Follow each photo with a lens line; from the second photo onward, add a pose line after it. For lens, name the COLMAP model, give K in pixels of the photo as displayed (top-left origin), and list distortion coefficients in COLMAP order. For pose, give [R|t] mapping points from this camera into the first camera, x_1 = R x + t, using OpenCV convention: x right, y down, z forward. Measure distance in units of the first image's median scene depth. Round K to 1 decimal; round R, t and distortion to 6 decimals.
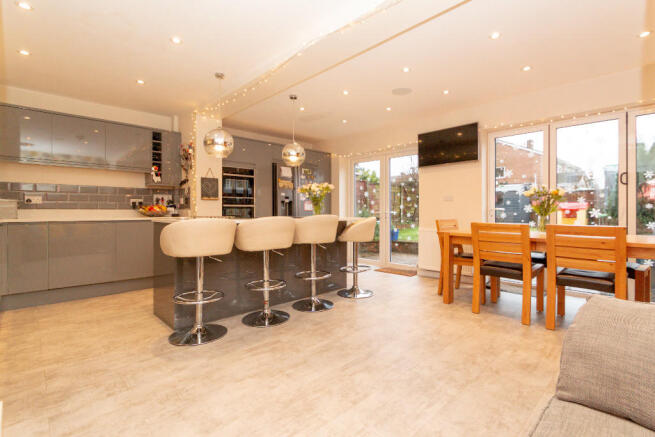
lens RADIAL K [[308.3, 0, 331.5], [0, 308.3, 212.0], [0, 0, 1]] dist [-0.000828, -0.000410]
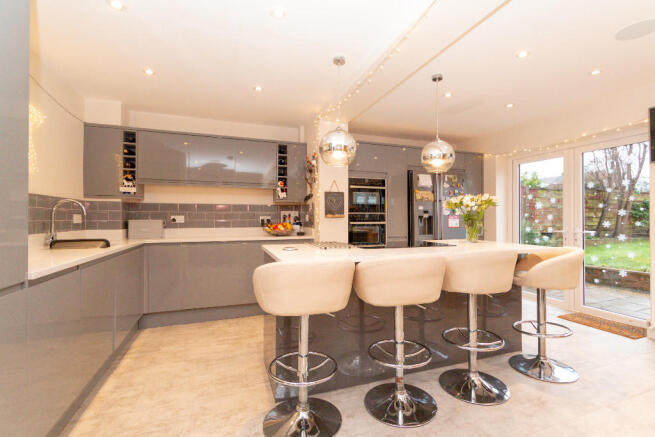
lens RADIAL K [[308.3, 0, 331.5], [0, 308.3, 212.0], [0, 0, 1]] dist [-0.000828, -0.000410]
pose [[0.909473, -0.005801, -0.415722, -0.044144], [-0.005156, 0.999668, -0.025231, -0.032697], [0.415730, 0.025090, 0.909142, 0.214144]]
